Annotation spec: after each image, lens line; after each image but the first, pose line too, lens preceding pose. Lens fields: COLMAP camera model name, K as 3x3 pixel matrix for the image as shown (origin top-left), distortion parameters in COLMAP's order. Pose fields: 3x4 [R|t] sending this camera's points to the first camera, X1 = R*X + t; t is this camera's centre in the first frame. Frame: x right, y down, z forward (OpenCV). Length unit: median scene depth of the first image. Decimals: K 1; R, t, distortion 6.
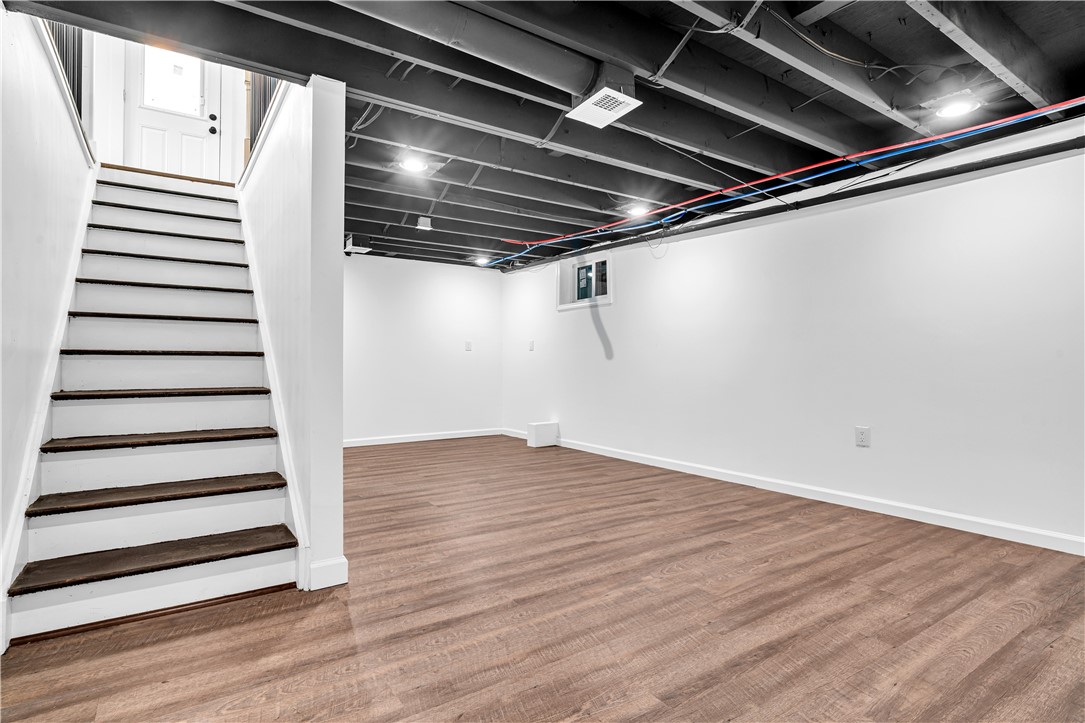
lens RADIAL K [[527.6, 0, 533.5], [0, 527.6, 347.0], [0, 0, 1]] dist [-0.009533, 0.000448]
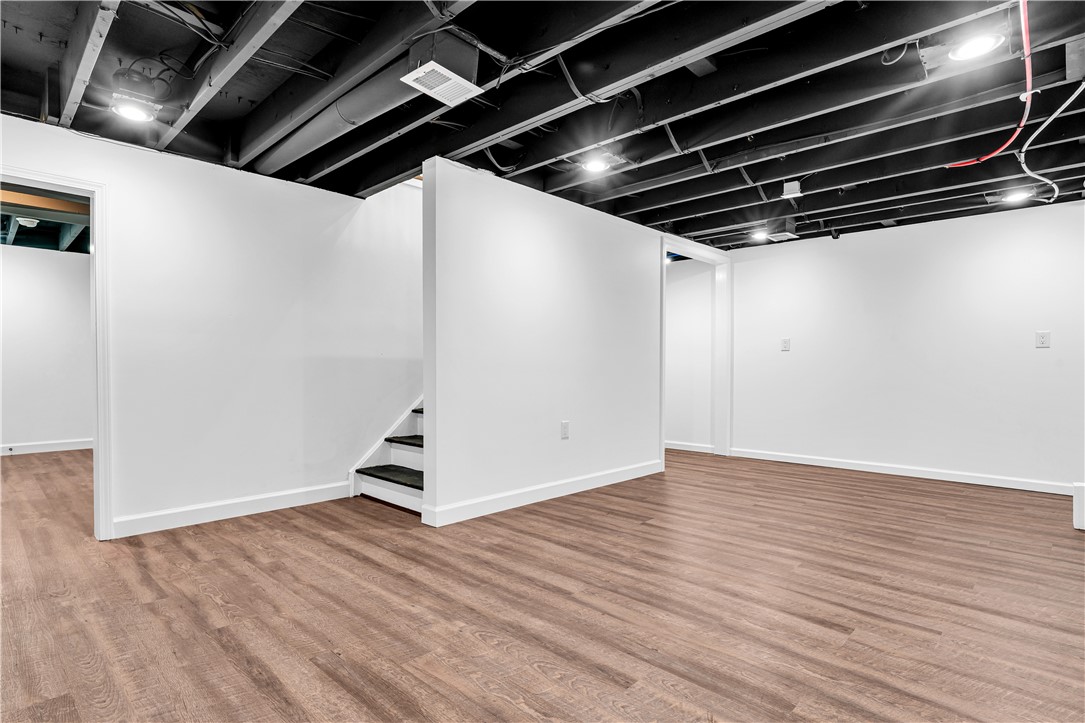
lens RADIAL K [[568.0, 0, 542.5], [0, 568.0, 361.5], [0, 0, 1]] dist [-0.012553, -0.000724]
pose [[0.233368, -0.004520, -0.972378, 1.104867], [0.022767, 0.999740, 0.000817, 0.026979], [0.972122, -0.022329, 0.233410, 0.916705]]
